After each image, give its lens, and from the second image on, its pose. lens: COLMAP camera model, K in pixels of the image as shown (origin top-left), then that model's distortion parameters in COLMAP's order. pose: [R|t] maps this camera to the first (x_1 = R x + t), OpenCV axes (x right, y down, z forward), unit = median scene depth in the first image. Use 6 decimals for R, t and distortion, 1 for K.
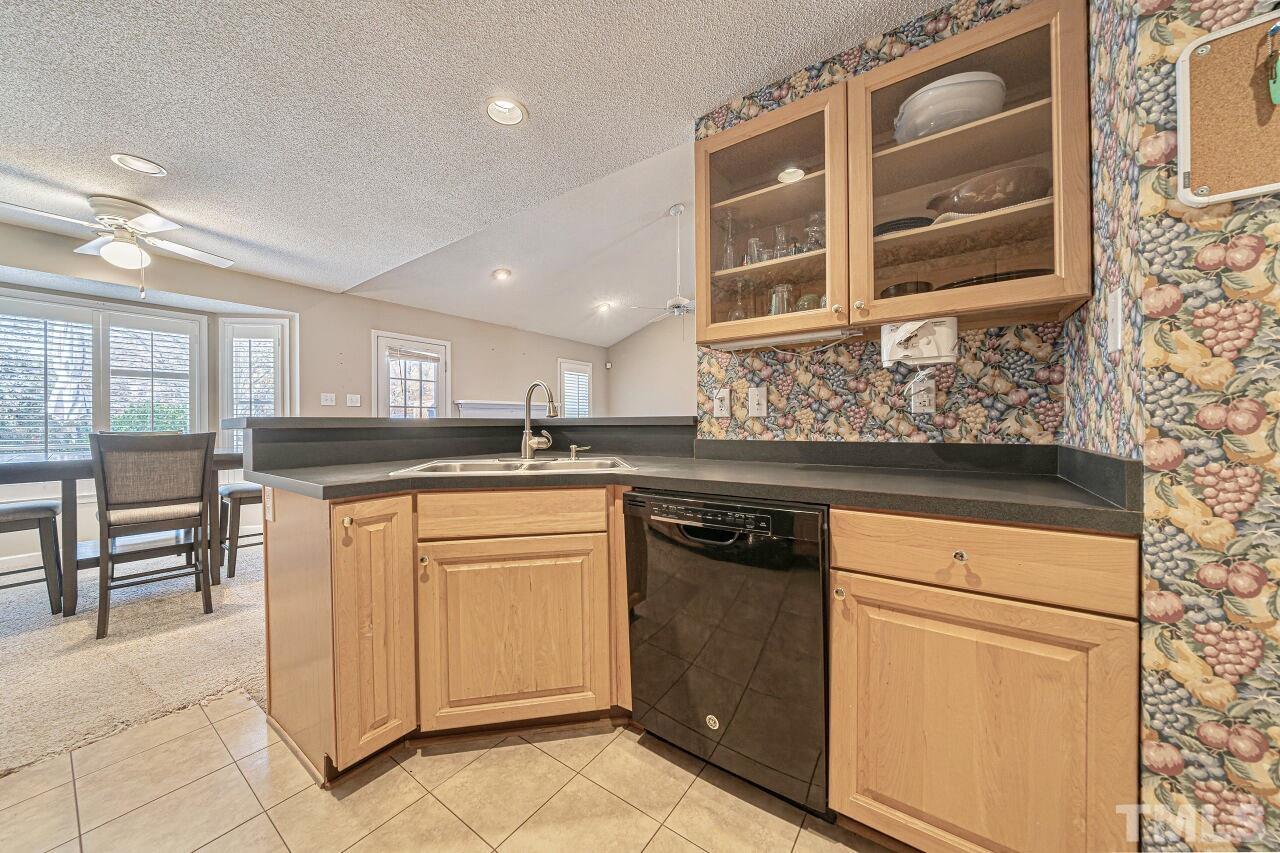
lens RADIAL K [[444.4, 0, 637.7], [0, 444.4, 418.0], [0, 0, 1]] dist [-0.014653, 0.002862]
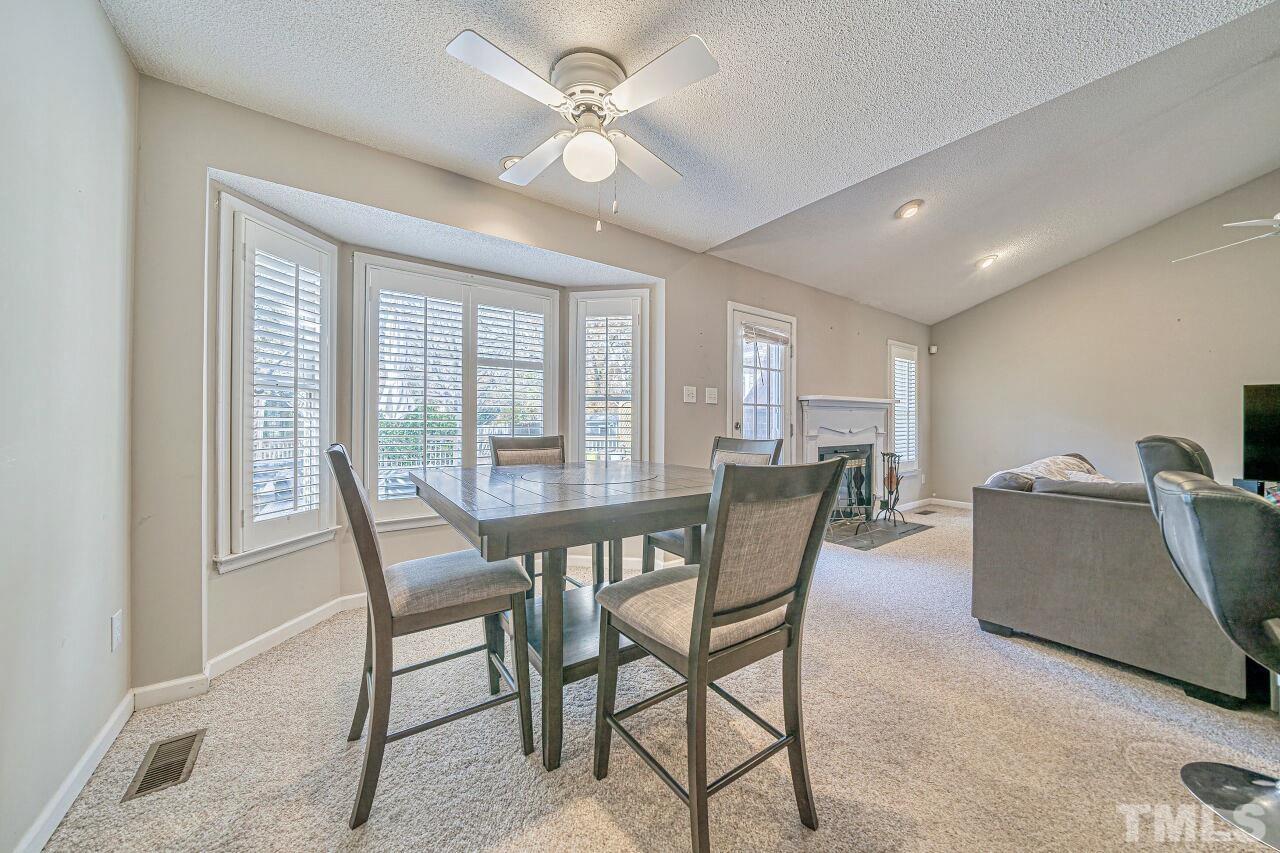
lens RADIAL K [[444.4, 0, 639.9], [0, 444.4, 419.9], [0, 0, 1]] dist [-0.014653, 0.002862]
pose [[0.949521, 0.010283, -0.313533, -0.499547], [-0.007741, 0.999926, 0.009351, -0.004833], [0.313606, -0.006452, 0.949531, 0.236553]]
